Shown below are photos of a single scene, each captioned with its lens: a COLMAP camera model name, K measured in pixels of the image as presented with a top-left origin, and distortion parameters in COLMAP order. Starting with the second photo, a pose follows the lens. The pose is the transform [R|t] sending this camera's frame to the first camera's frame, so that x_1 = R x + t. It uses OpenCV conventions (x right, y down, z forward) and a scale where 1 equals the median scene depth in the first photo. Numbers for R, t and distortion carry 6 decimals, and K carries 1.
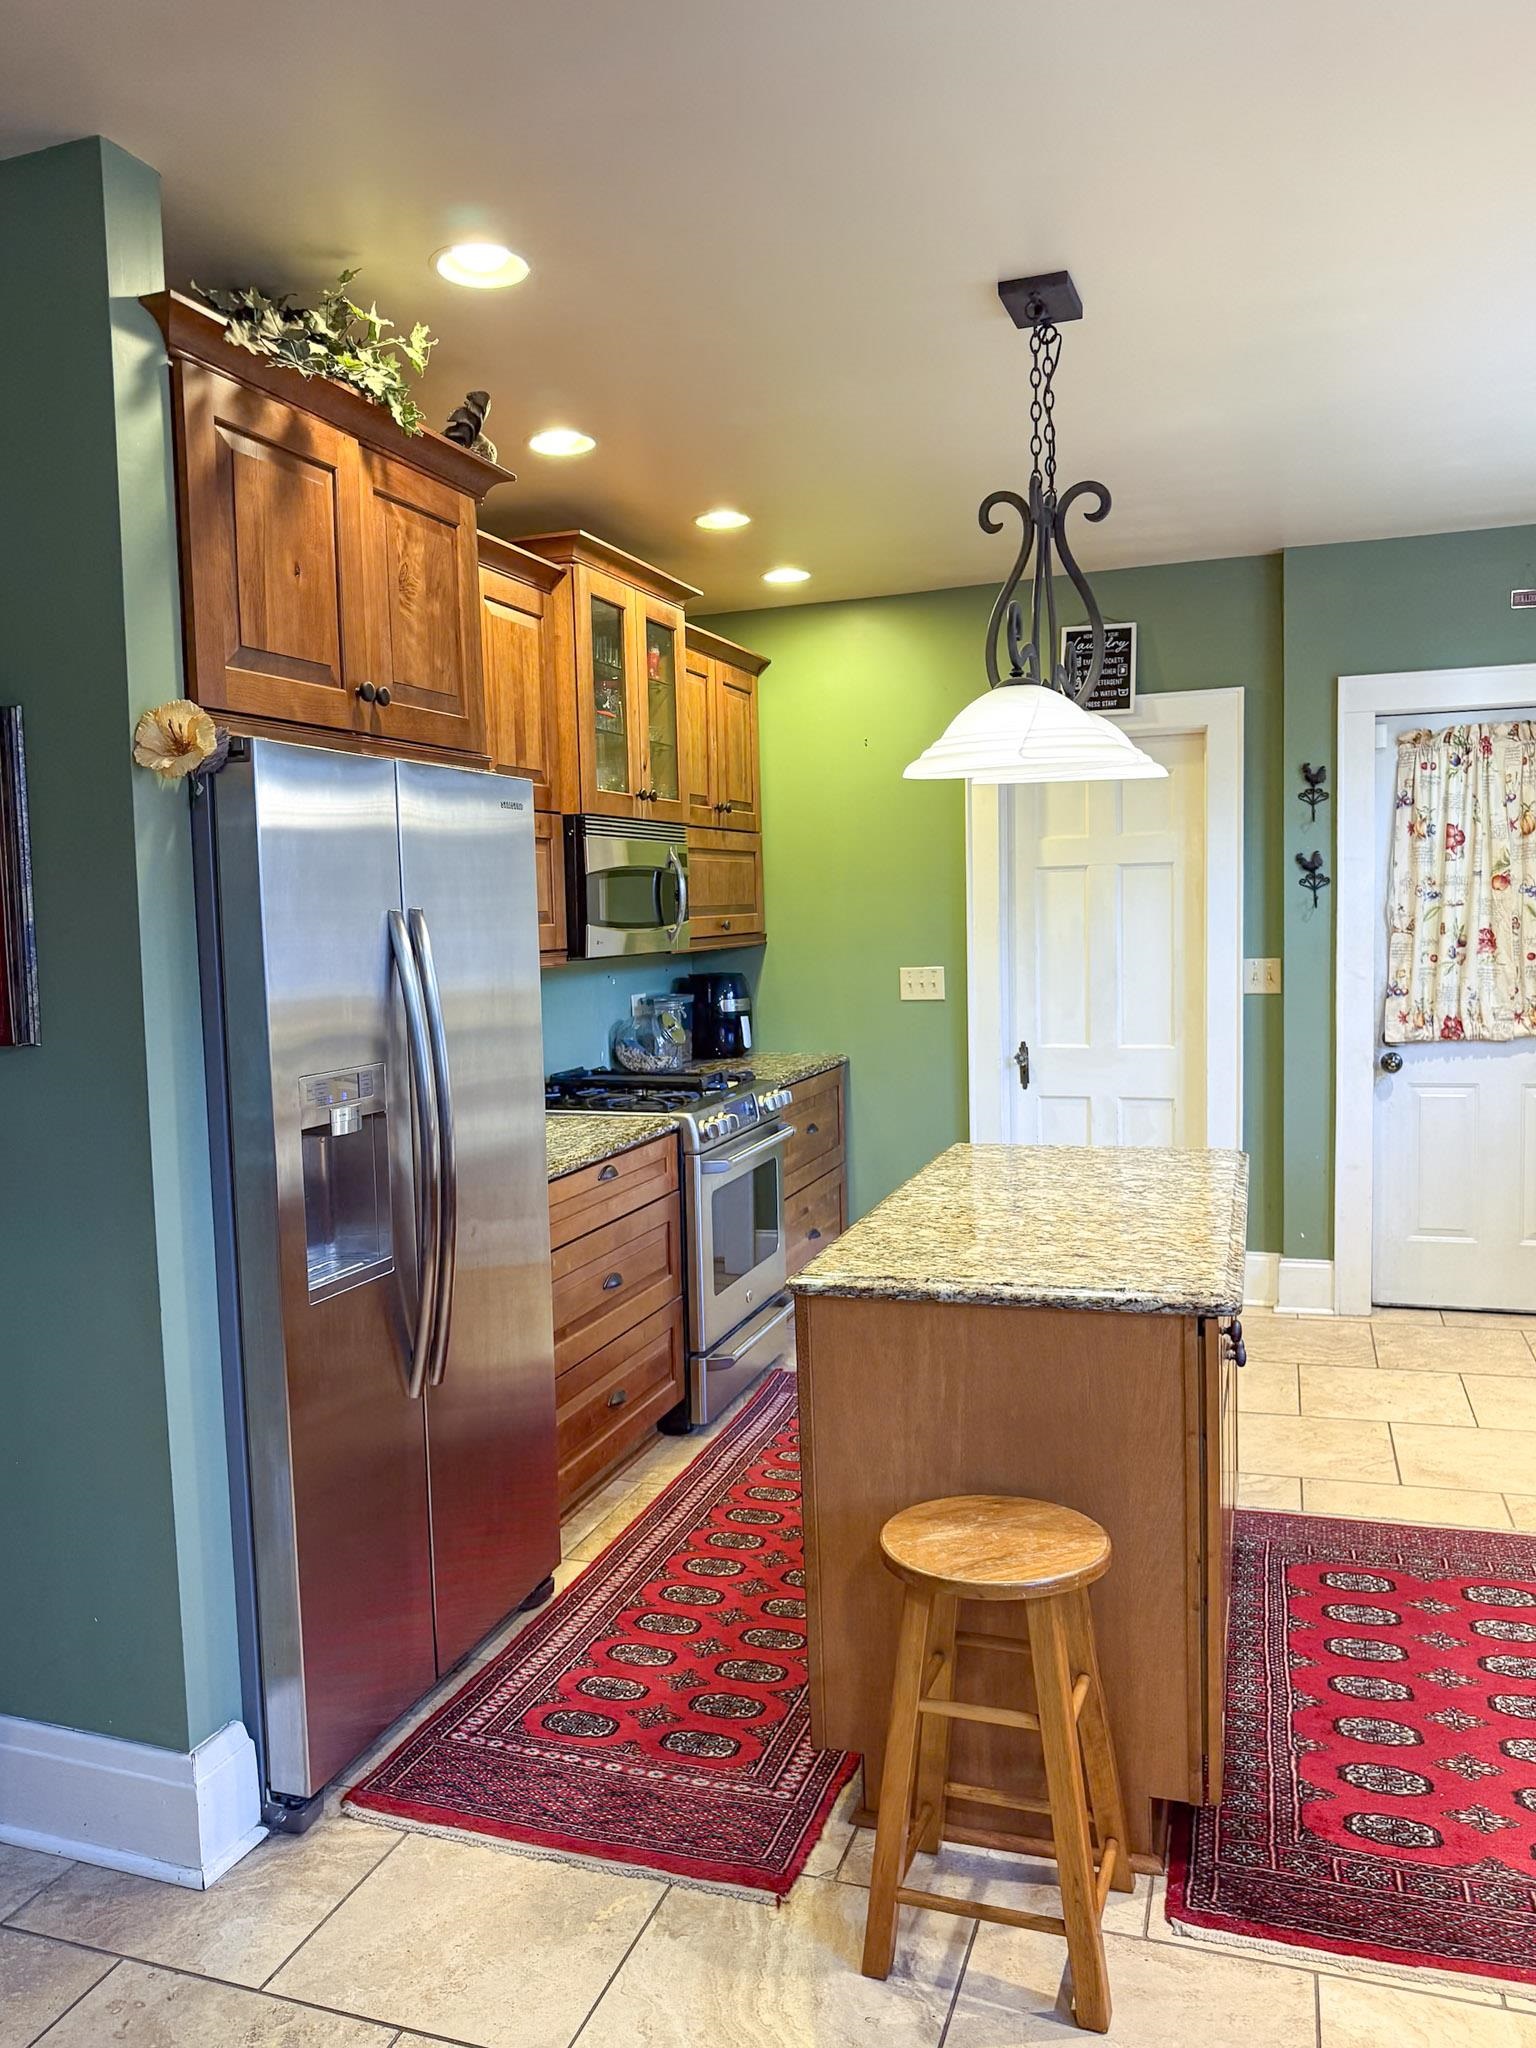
lens RADIAL K [[1488.9, 0, 779.4], [0, 1488.9, 1021.4], [0, 0, 1]] dist [-0.019325, 0.020244]
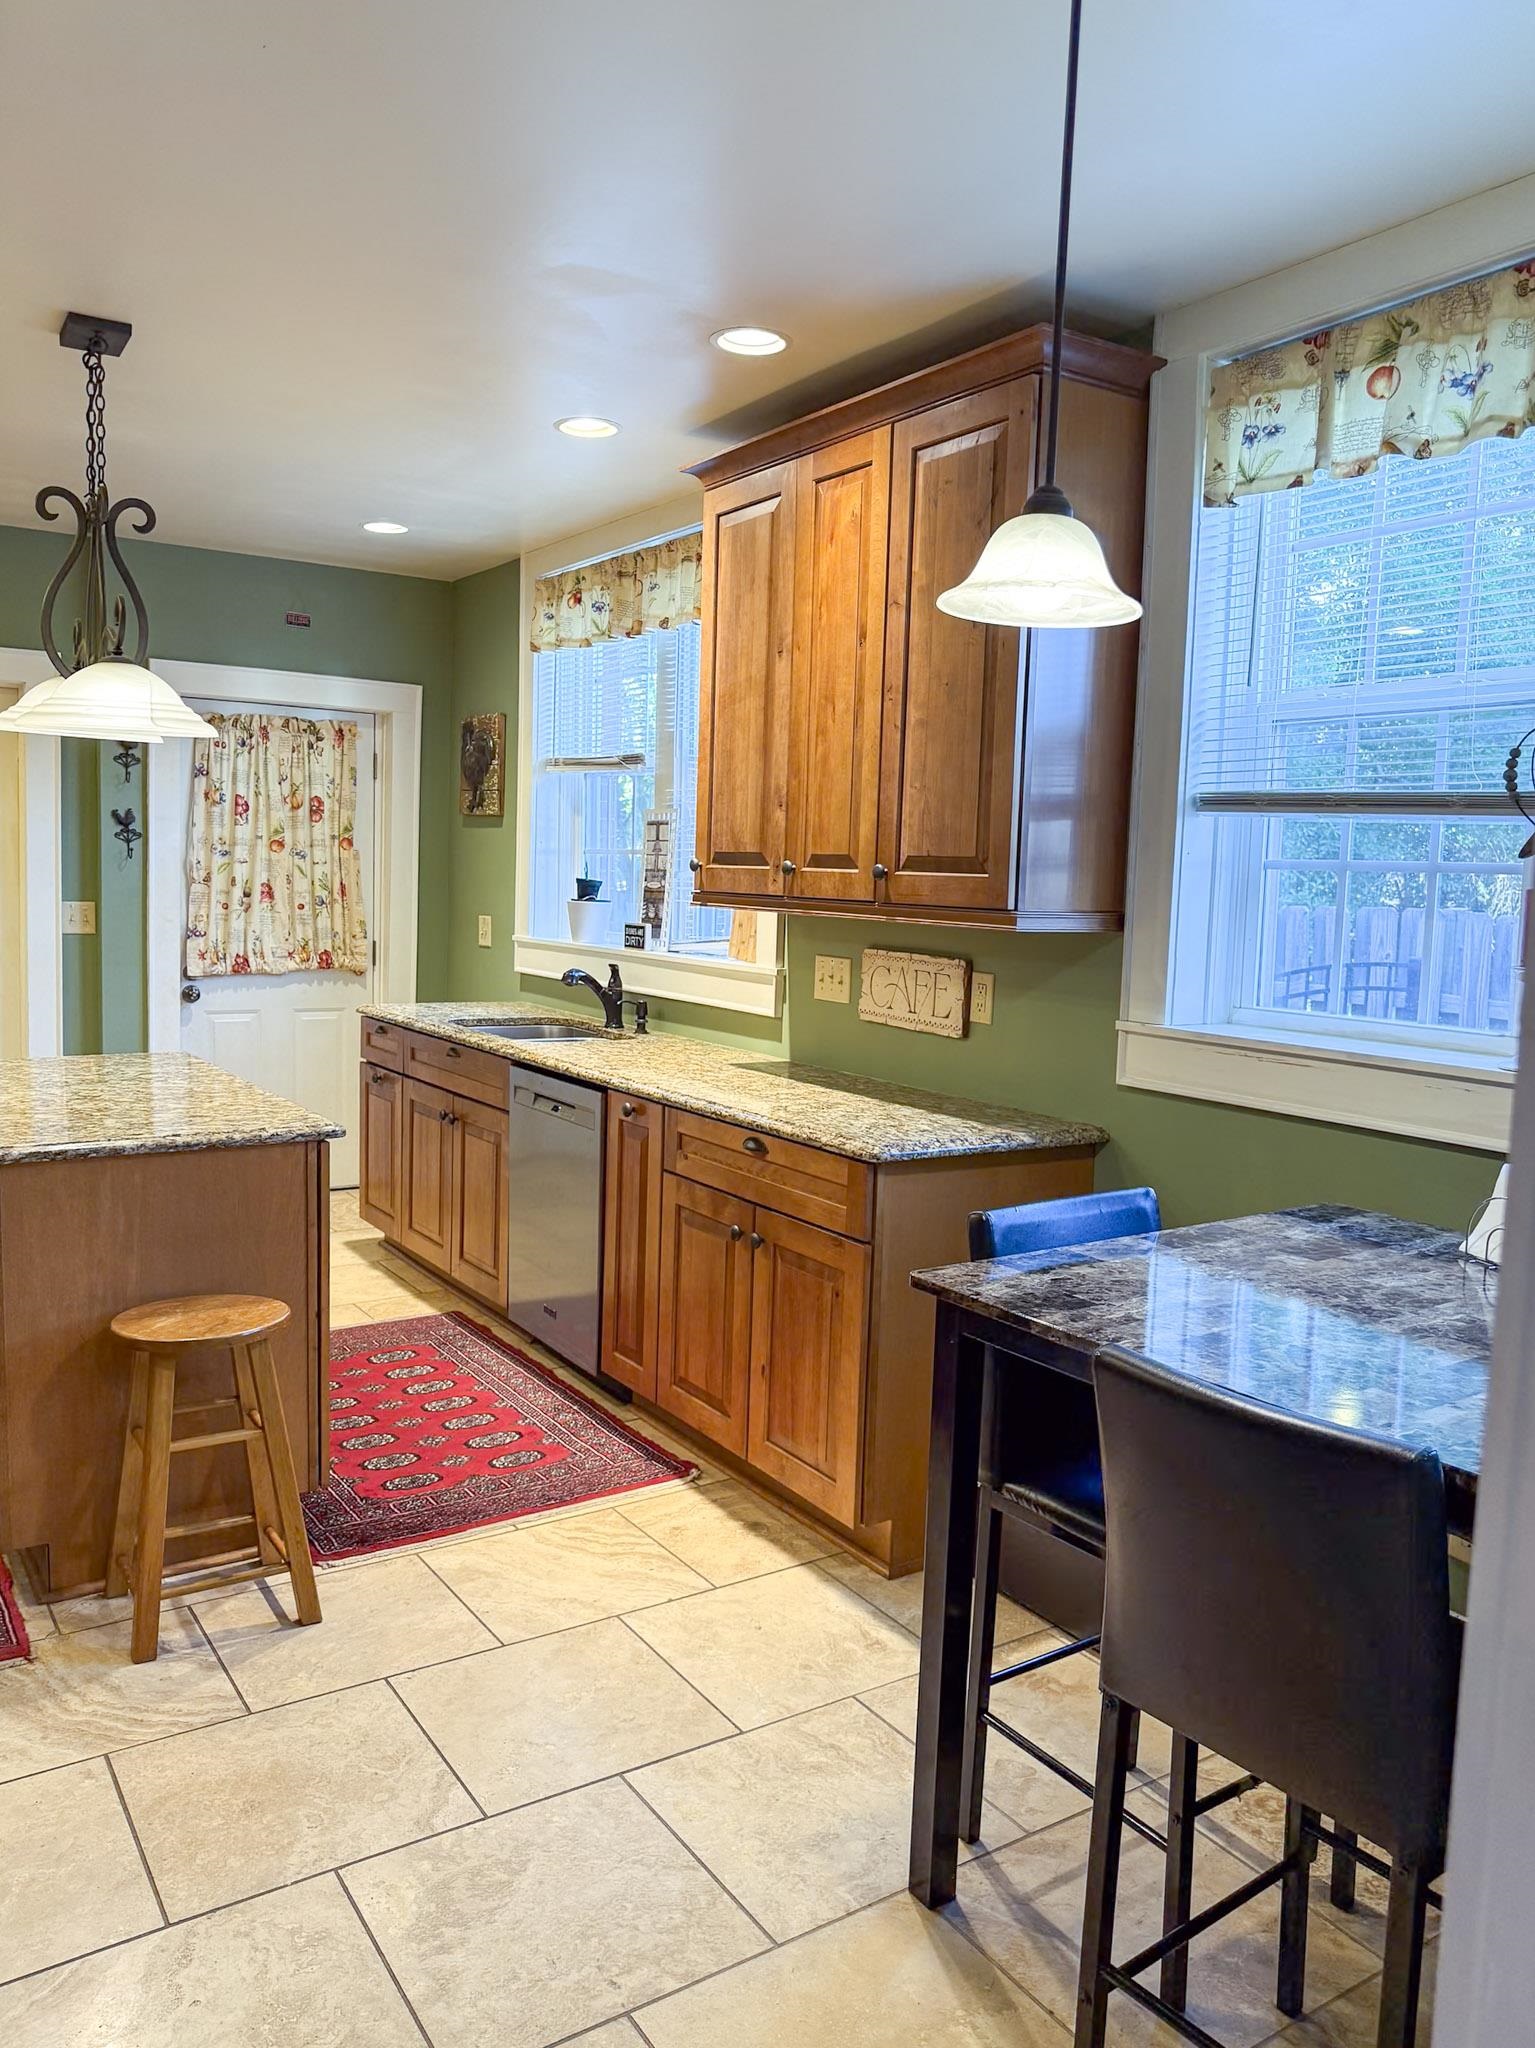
lens RADIAL K [[1488.9, 0, 787.6], [0, 1488.9, 1021.6], [0, 0, 1]] dist [-0.019325, 0.020244]
pose [[0.609569, -0.032035, 0.792085, -0.295069], [0.011737, 0.999438, 0.031390, 0.023233], [-0.792646, -0.009838, 0.609603, -0.115510]]
